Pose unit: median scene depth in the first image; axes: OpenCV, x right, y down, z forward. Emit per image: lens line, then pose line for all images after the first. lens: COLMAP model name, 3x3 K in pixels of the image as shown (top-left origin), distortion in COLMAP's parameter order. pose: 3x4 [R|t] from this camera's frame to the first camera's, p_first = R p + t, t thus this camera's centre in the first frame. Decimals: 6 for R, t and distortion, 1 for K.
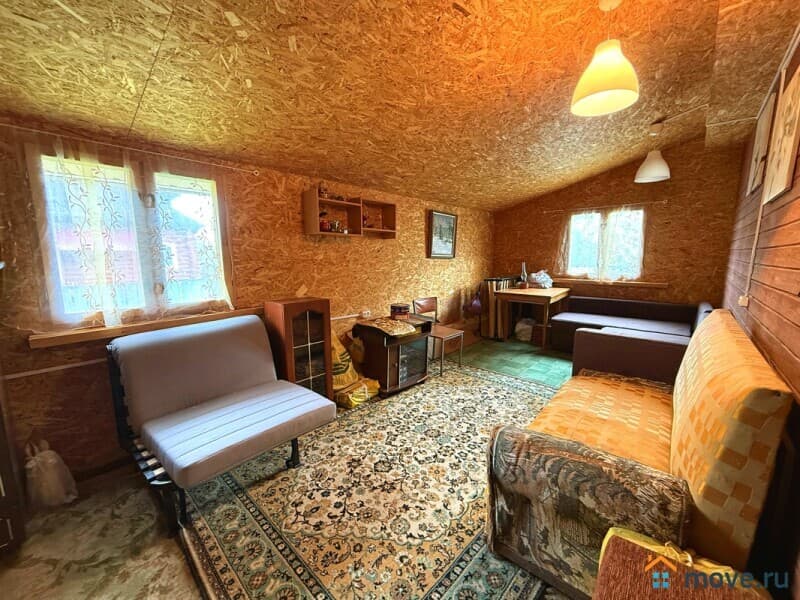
lens RADIAL K [[322.9, 0, 400.2], [0, 322.9, 298.8], [0, 0, 1]] dist [0.000156, -0.000124]
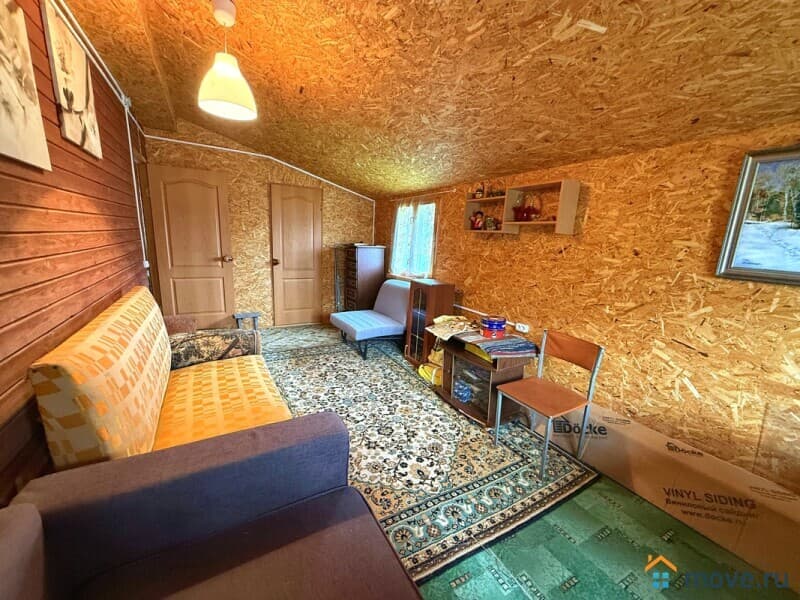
lens RADIAL K [[315.8, 0, 404.9], [0, 315.8, 302.9], [0, 0, 1]] dist [-0.000145, -0.000019]
pose [[-0.296271, 0.173943, -0.939131, 0.957337], [-0.173534, 0.957107, 0.232017, -0.195252], [0.939207, 0.231711, -0.253378, 1.213792]]
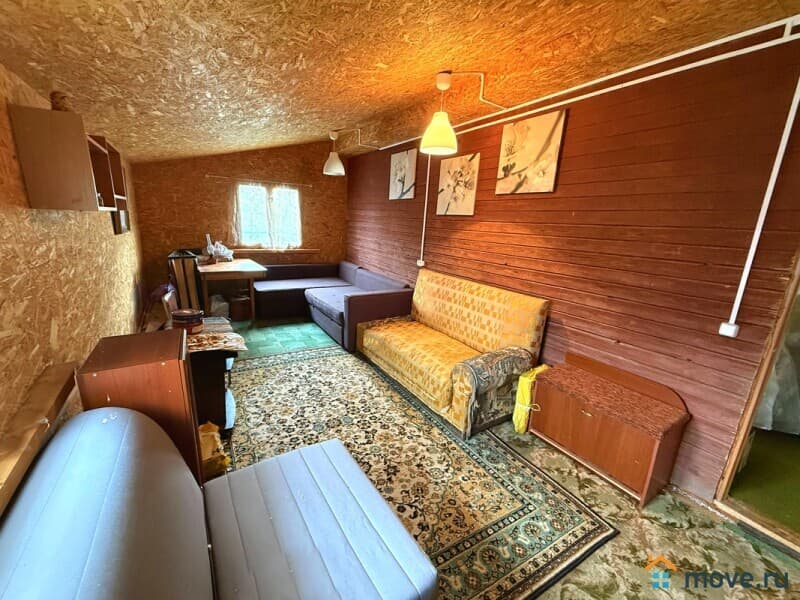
lens RADIAL K [[334.0, 0, 395.0], [0, 334.0, 299.1], [0, 0, 1]] dist [0.000064, 0.000212]
pose [[0.295052, -0.208105, 0.932543, -0.662618], [0.078972, 0.977965, 0.193255, -0.138427], [-0.952212, 0.016624, 0.304985, 0.433140]]
